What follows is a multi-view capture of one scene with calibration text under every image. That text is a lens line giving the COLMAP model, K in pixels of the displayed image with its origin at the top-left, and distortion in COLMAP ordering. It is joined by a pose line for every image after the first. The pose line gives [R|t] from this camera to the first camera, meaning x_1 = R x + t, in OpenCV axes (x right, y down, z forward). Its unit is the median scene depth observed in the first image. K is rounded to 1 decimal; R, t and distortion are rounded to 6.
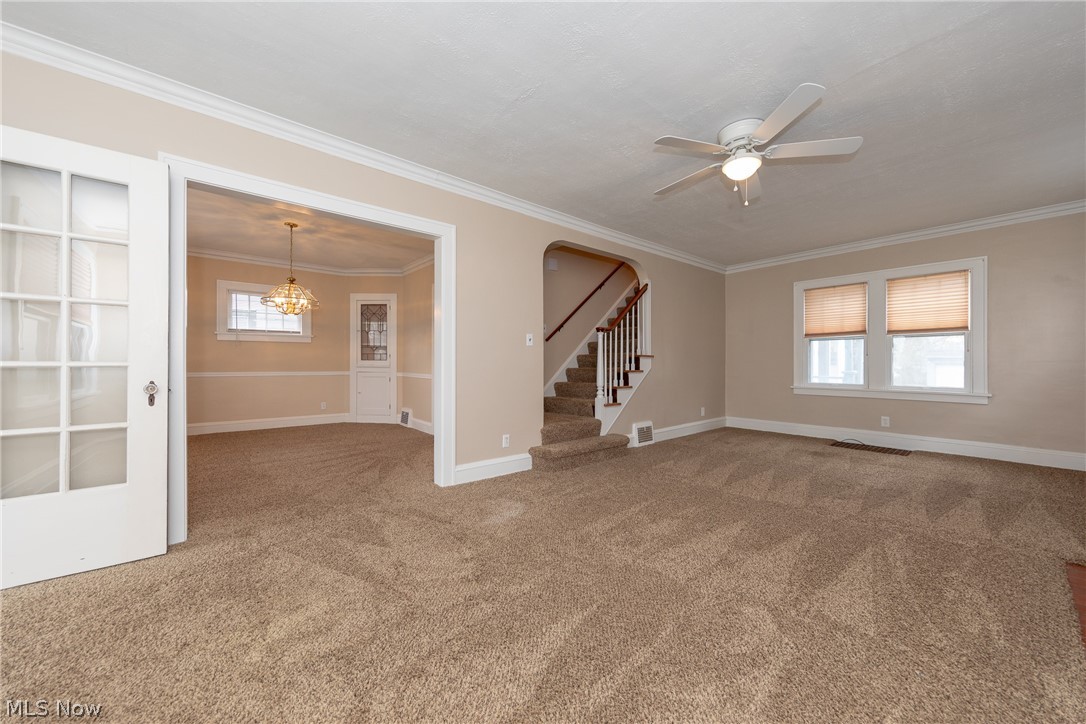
lens RADIAL K [[395.8, 0, 543.0], [0, 395.8, 362.0], [0, 0, 1]] dist [0.000137, -0.000029]
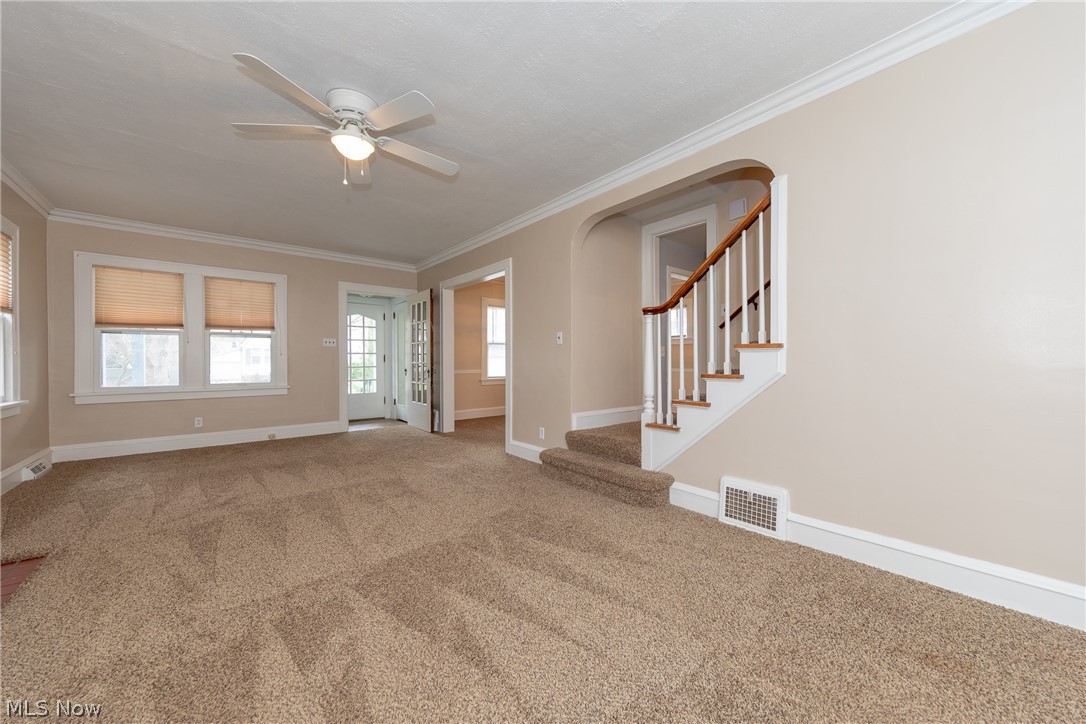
lens RADIAL K [[395.8, 0, 543.0], [0, 395.8, 362.0], [0, 0, 1]] dist [0.000137, -0.000029]
pose [[0.018156, -0.001152, -0.999835, 0.806499], [0.011256, 0.999936, -0.000948, 0.003374], [0.999772, -0.011237, 0.018167, 0.812991]]
